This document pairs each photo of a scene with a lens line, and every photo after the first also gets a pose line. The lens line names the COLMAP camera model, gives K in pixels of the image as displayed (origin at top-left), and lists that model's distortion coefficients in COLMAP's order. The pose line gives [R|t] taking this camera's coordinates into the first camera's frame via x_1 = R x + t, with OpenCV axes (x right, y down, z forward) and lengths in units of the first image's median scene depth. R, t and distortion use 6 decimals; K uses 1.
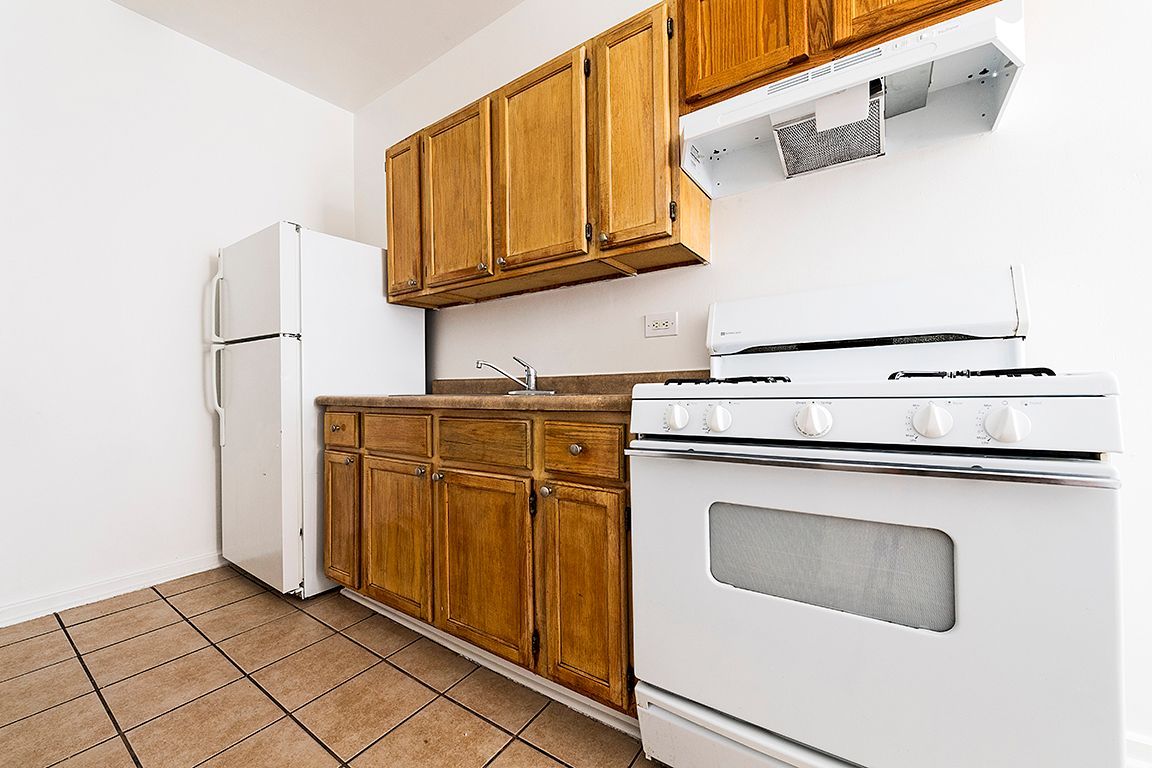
lens RADIAL K [[448.4, 0, 577.1], [0, 448.4, 385.7], [0, 0, 1]] dist [-0.001657, -0.002298]
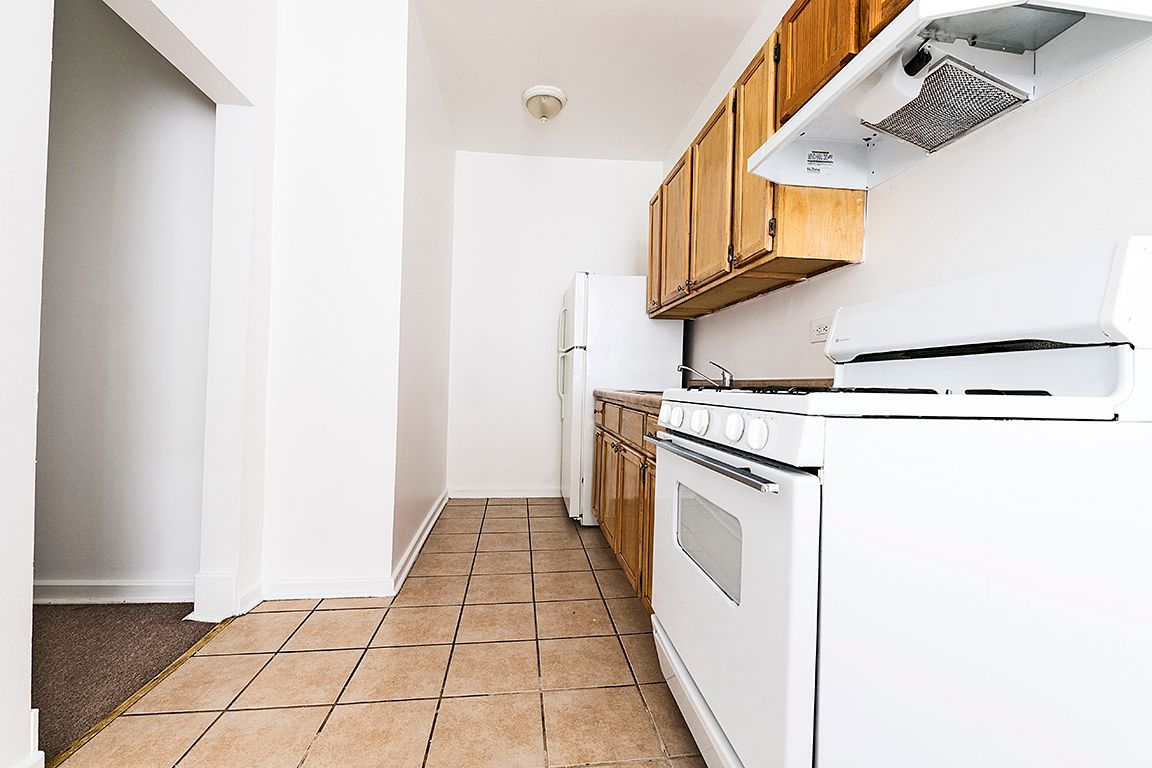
lens RADIAL K [[448.4, 0, 561.8], [0, 448.4, 385.1], [0, 0, 1]] dist [-0.001657, -0.002298]
pose [[0.669927, 0.035819, -0.741562, 0.676545], [-0.031185, 0.999312, 0.020097, -0.024140], [0.741772, 0.009662, 0.670583, -0.076185]]
